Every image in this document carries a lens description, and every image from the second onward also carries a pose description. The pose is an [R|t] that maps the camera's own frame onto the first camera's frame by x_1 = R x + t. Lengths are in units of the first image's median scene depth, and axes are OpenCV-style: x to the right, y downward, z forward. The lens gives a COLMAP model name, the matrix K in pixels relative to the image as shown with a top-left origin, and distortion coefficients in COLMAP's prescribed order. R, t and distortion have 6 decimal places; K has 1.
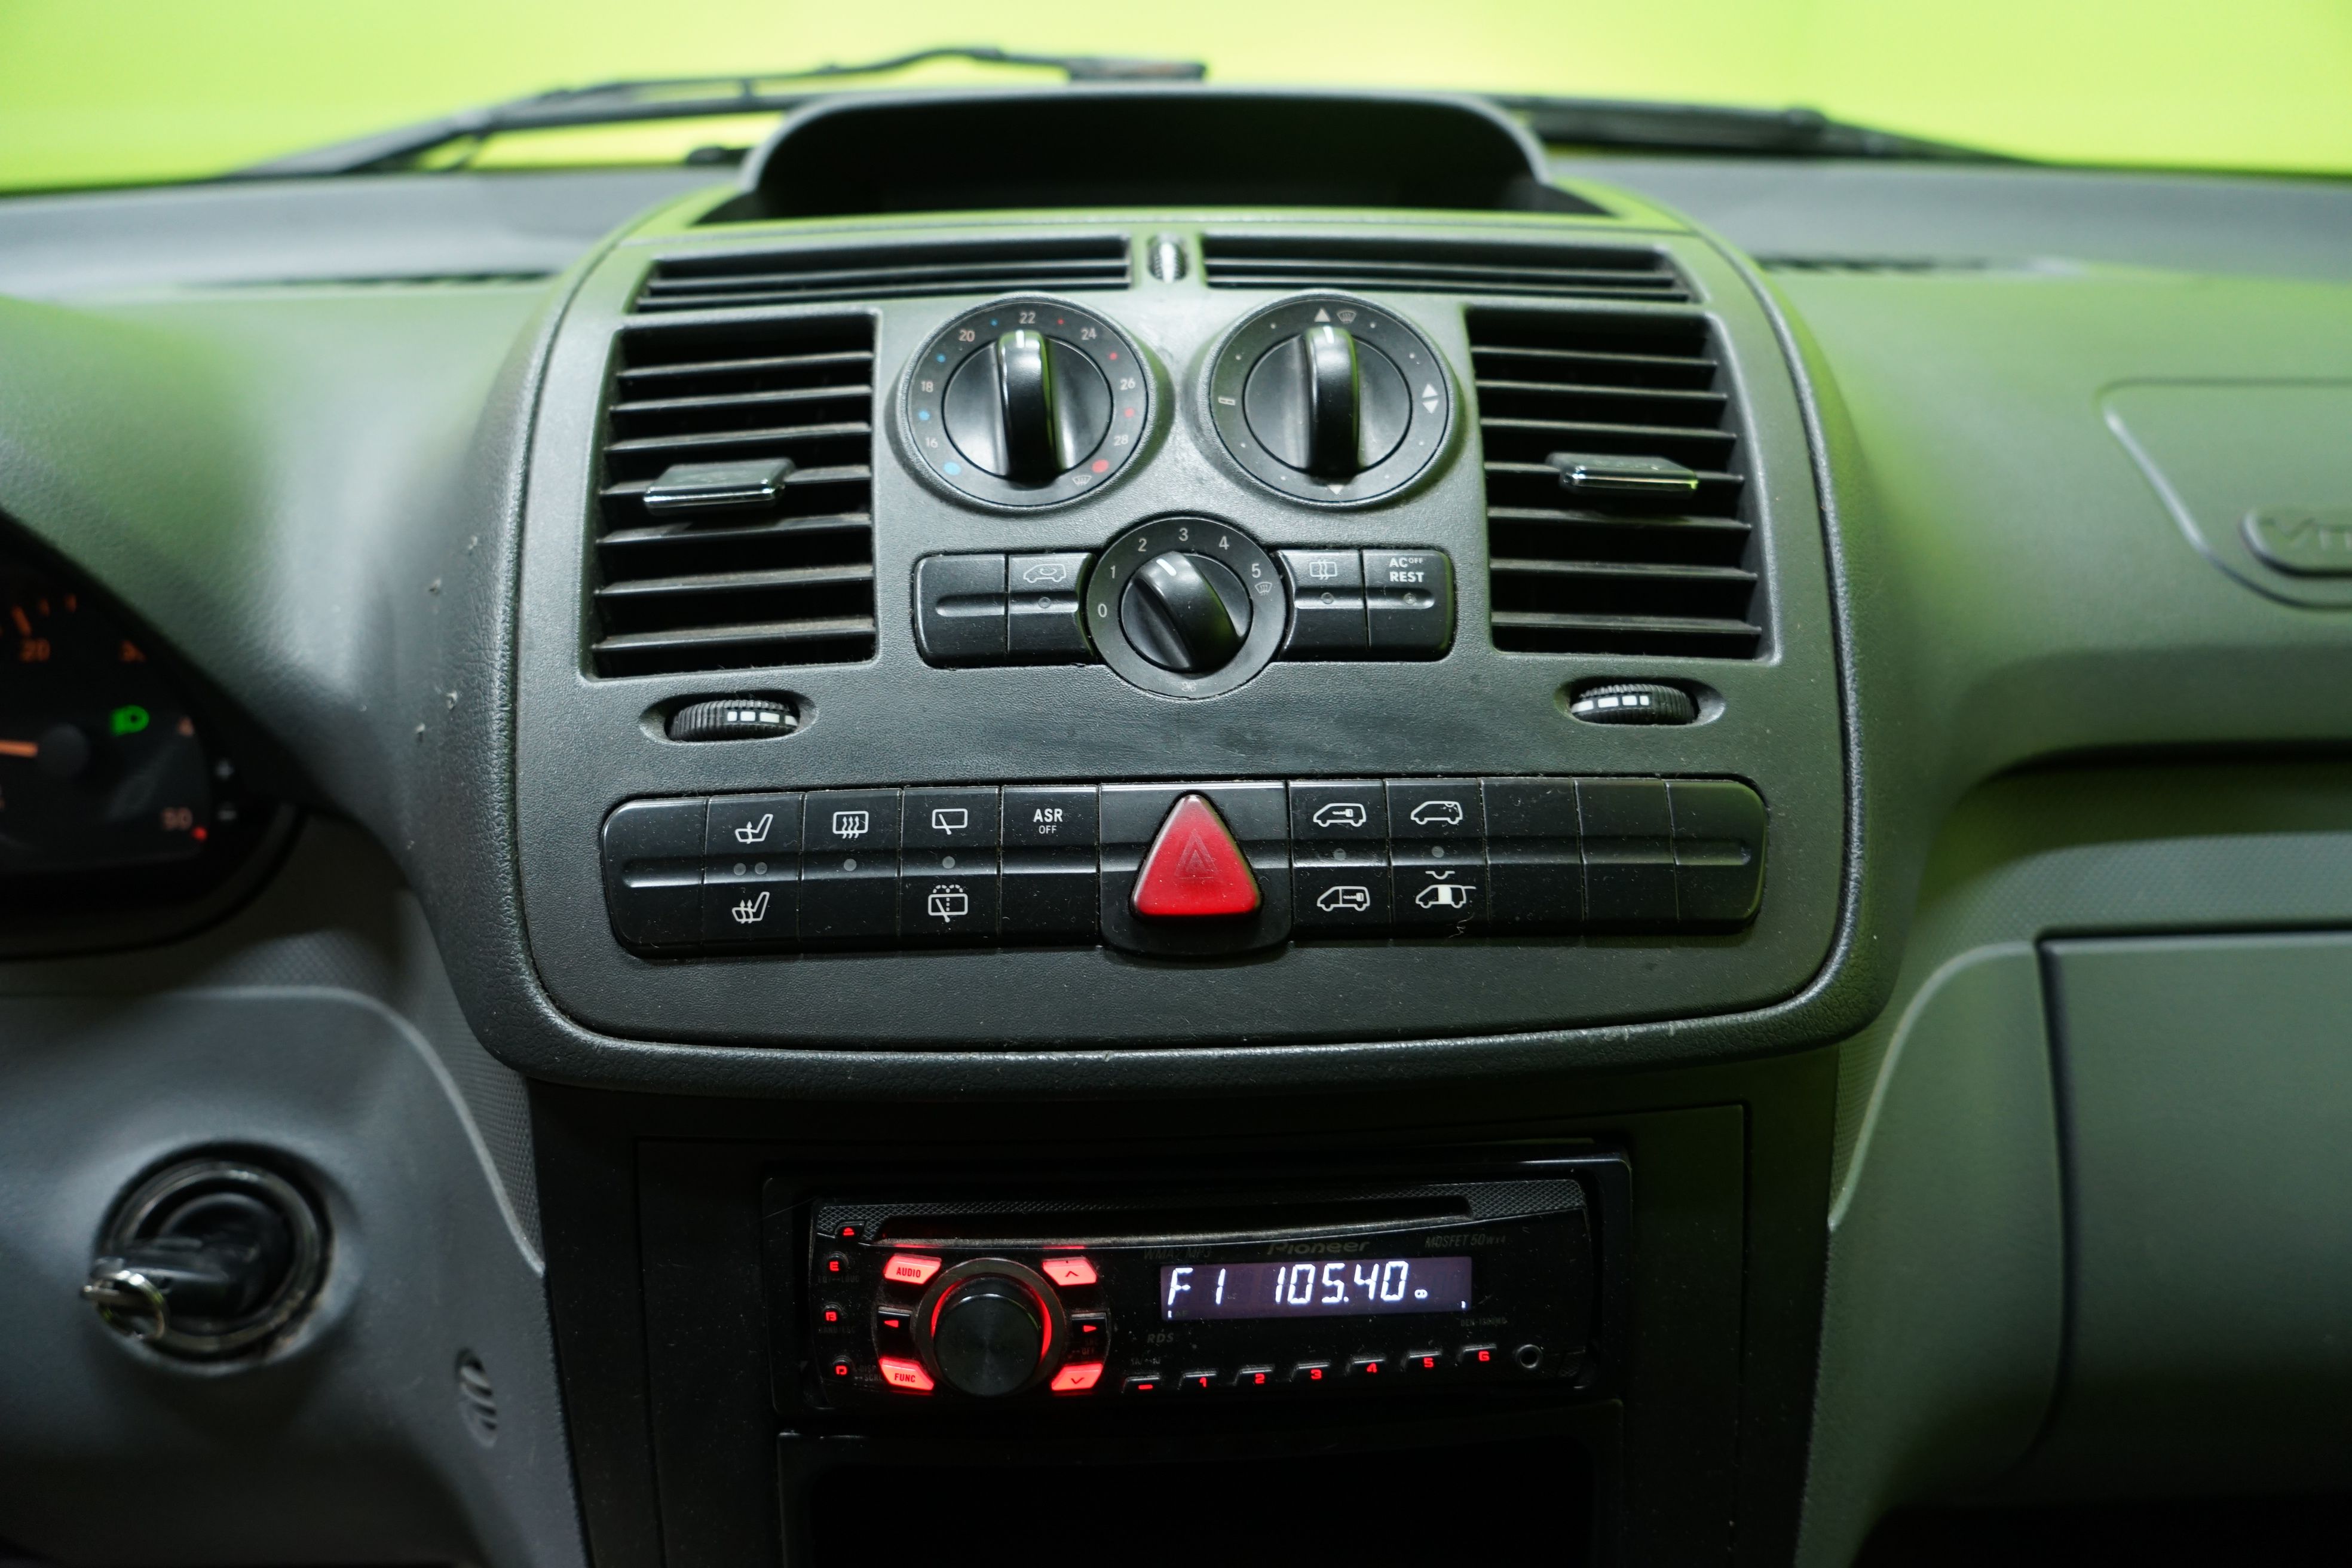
lens RADIAL K [[1534.5, 0, 1177.8], [0, 1534.5, 860.3], [0, 0, 1]] dist [0.000740, 0.002095]
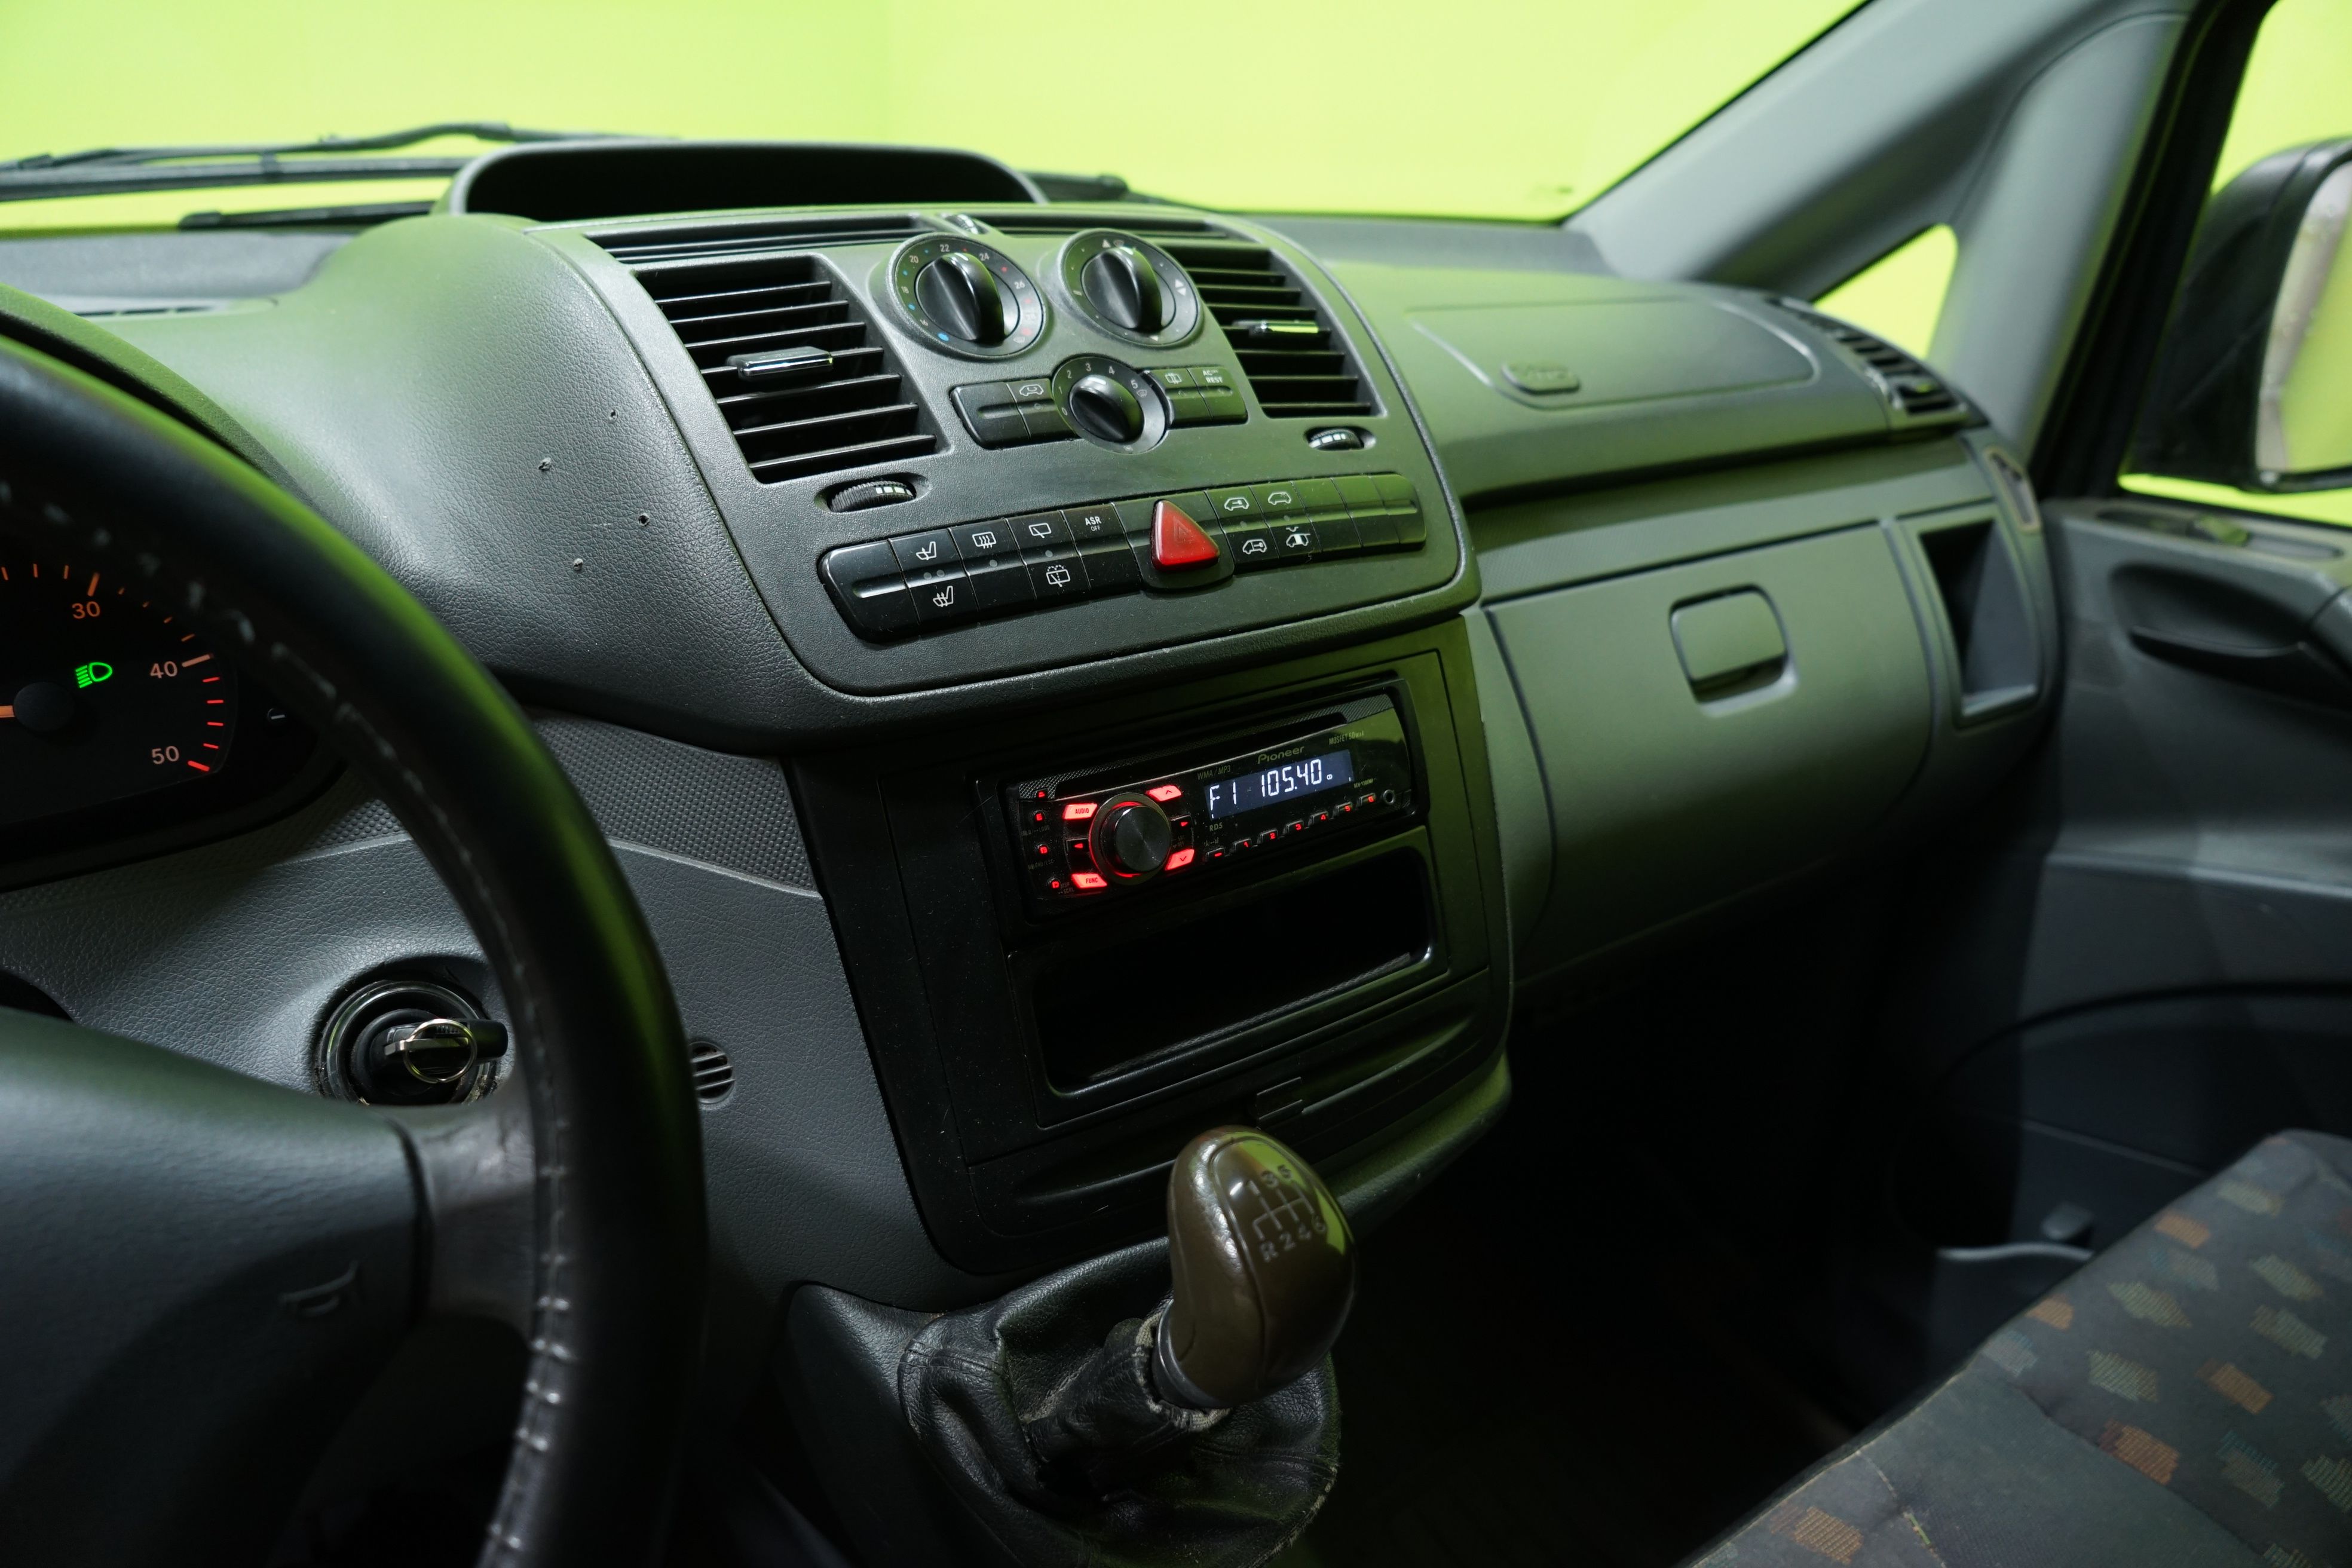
lens RADIAL K [[1534.5, 0, 1177.8], [0, 1534.5, 860.3], [0, 0, 1]] dist [0.000740, 0.002095]
pose [[0.843355, -0.216319, 0.491893, -0.868409], [0.256097, 0.966549, -0.014022, 0.358430], [-0.472405, 0.137798, 0.870543, -0.418376]]
